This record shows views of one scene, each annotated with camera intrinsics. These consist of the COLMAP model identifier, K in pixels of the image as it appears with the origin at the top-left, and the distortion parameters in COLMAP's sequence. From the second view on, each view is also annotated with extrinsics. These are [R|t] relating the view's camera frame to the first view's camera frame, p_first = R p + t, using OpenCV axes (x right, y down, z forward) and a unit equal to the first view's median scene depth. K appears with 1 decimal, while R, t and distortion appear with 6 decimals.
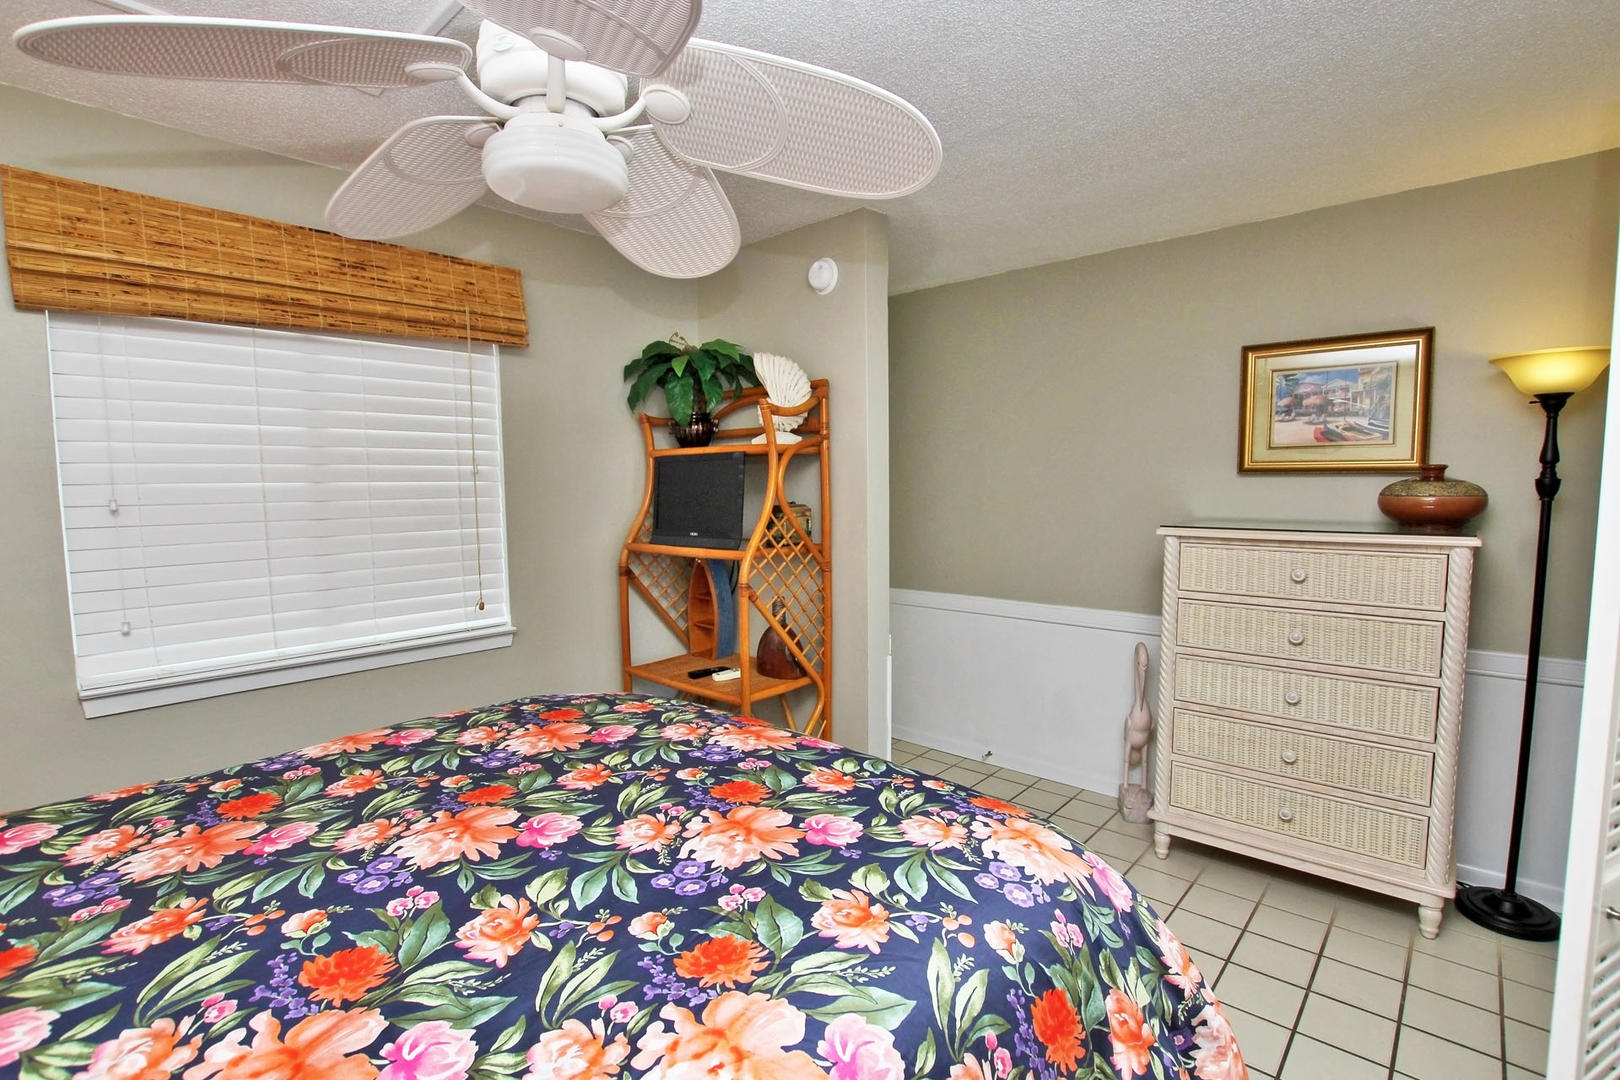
lens RADIAL K [[744.4, 0, 810.0], [0, 744.4, 540.0], [0, 0, 1]] dist [-0.095250, 0.033055]
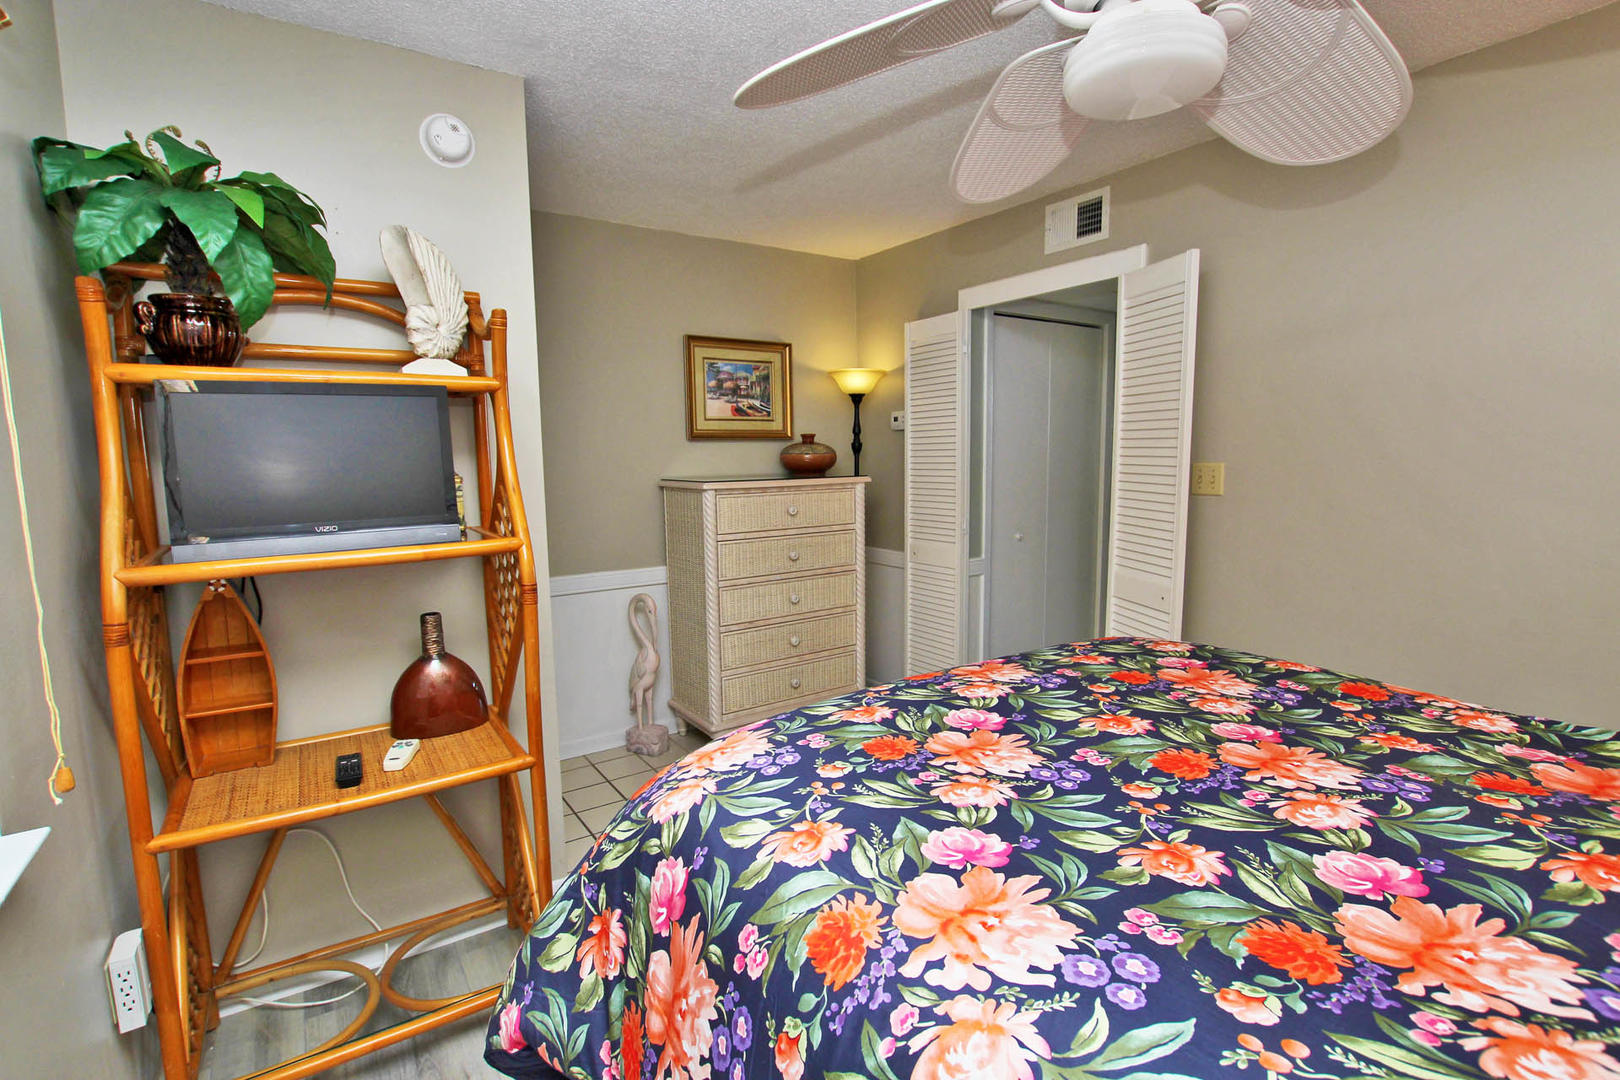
lens RADIAL K [[754.9, 0, 810.0], [0, 754.9, 540.0], [0, 0, 1]] dist [-0.035670, 0.006880]
pose [[0.233576, -0.097214, 0.967467, -0.835238], [0.089407, 0.992922, 0.078186, -0.004629], [-0.968219, 0.068236, 0.240614, 0.683221]]
